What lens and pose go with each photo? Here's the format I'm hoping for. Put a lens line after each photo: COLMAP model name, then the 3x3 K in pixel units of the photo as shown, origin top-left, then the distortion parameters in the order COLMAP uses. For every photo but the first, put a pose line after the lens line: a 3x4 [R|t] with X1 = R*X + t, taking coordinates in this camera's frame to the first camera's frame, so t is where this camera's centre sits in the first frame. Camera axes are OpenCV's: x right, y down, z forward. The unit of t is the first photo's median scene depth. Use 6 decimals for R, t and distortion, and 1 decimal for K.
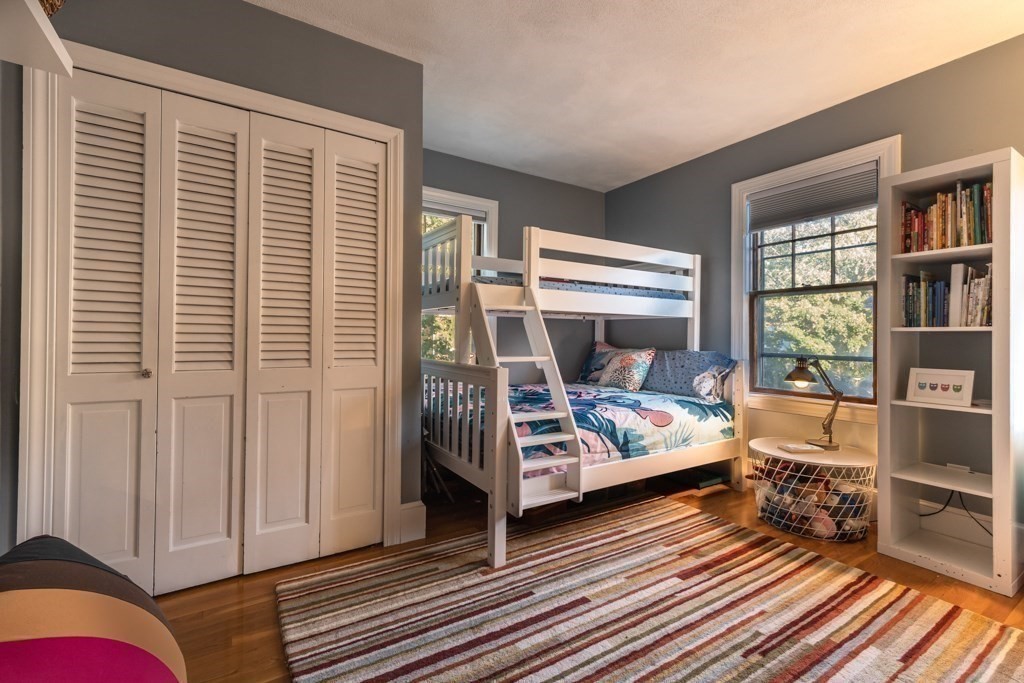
lens RADIAL K [[445.8, 0, 508.6], [0, 445.8, 333.7], [0, 0, 1]] dist [0.002941, 0.000950]
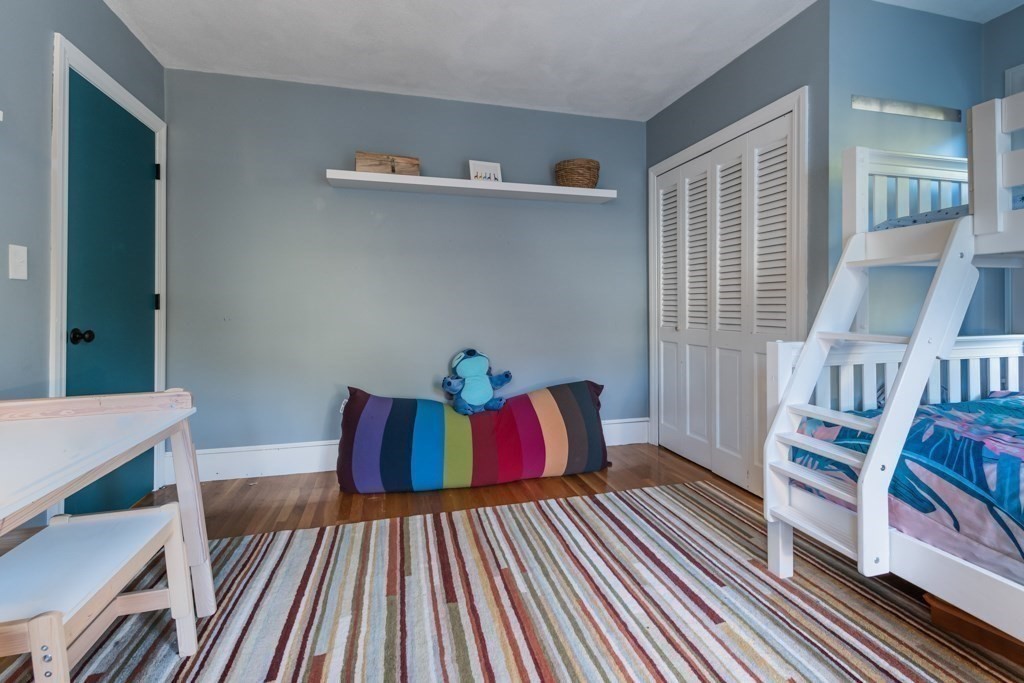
lens RADIAL K [[455.3, 0, 508.2], [0, 455.3, 297.3], [0, 0, 1]] dist [0.000612, 0.000202]
pose [[-0.293929, -0.024390, -0.955516, 1.116884], [0.004250, 0.999631, -0.026823, 0.014664], [0.955818, -0.011945, -0.293717, 0.884969]]
